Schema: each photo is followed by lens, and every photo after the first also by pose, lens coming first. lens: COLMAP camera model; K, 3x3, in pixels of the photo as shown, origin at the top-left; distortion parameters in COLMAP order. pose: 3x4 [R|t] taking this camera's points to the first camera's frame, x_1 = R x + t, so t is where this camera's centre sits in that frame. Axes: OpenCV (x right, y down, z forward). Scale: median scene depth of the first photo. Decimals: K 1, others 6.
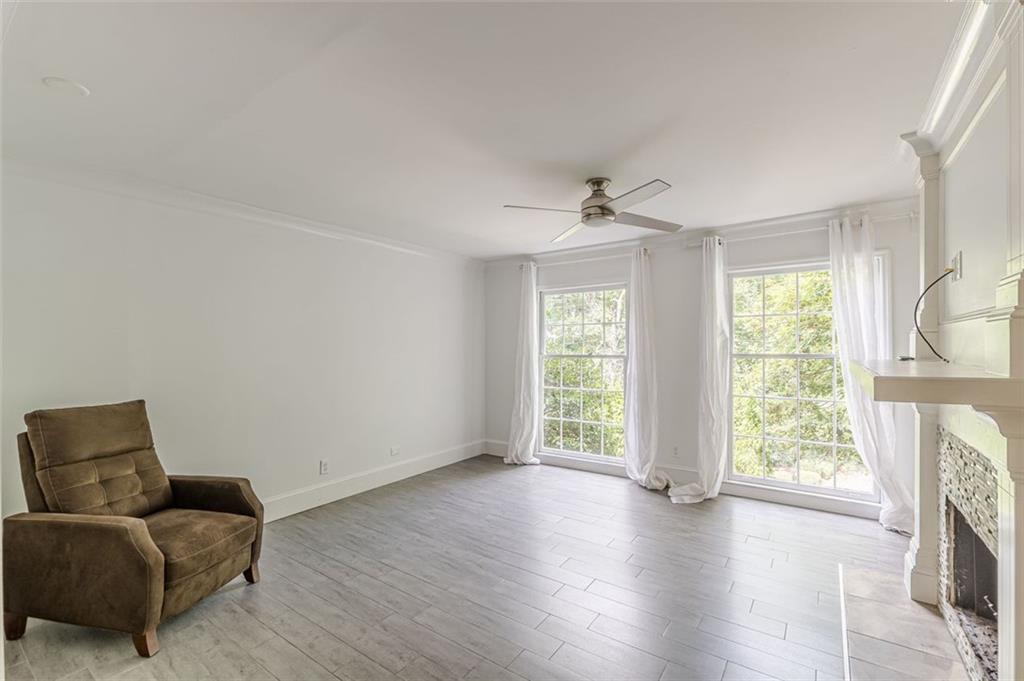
lens RADIAL K [[443.7, 0, 508.9], [0, 443.7, 348.0], [0, 0, 1]] dist [0.001818, -0.001175]
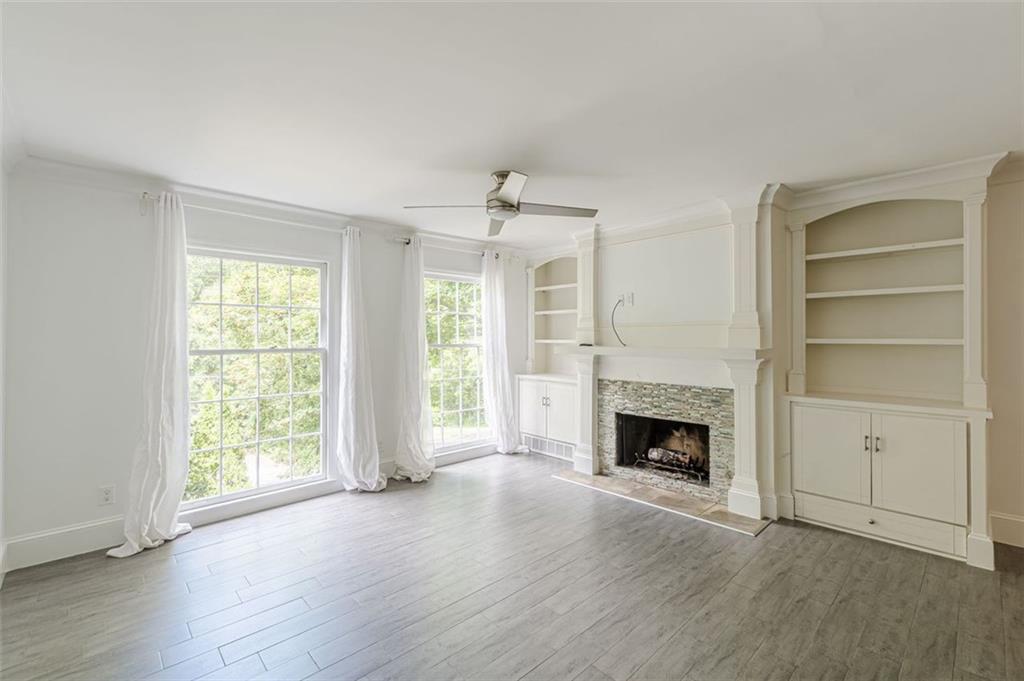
lens RADIAL K [[443.7, 0, 516.5], [0, 443.7, 336.1], [0, 0, 1]] dist [0.001818, -0.001175]
pose [[0.182529, 0.005843, 0.983183, -0.570270], [-0.002488, 0.999982, -0.005481, -0.002786], [-0.983197, -0.001445, 0.182540, 0.571342]]
